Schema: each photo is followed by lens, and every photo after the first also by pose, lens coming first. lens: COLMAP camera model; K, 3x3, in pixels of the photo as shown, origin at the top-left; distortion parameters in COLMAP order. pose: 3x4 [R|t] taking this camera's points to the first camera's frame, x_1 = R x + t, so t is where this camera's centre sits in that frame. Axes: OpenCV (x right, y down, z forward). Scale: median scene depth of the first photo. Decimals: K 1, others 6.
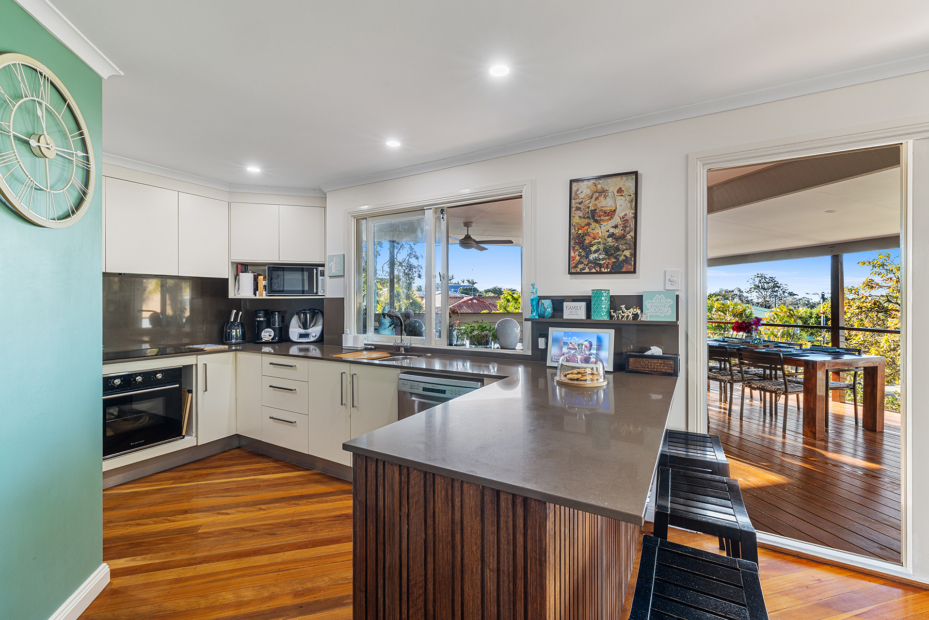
lens RADIAL K [[404.8, 0, 461.4], [0, 404.8, 307.4], [0, 0, 1]] dist [0.000373, 0.000037]
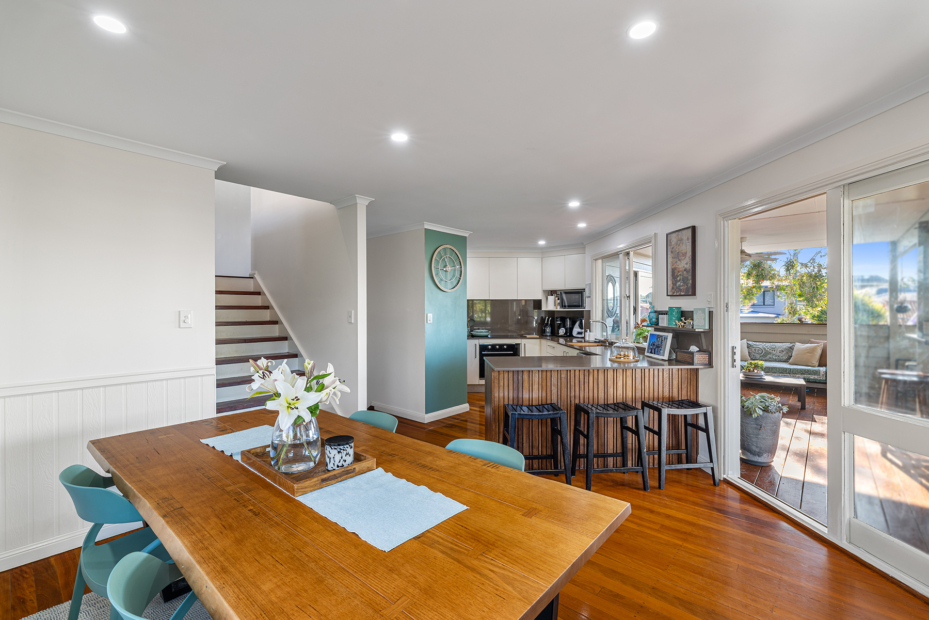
lens RADIAL K [[404.8, 0, 461.4], [0, 404.8, 307.4], [0, 0, 1]] dist [0.000373, 0.000037]
pose [[0.553943, -0.005395, -0.832537, 0.741467], [-0.007938, 0.999899, -0.011762, -0.011589], [0.832517, 0.013124, 0.553845, -0.316076]]
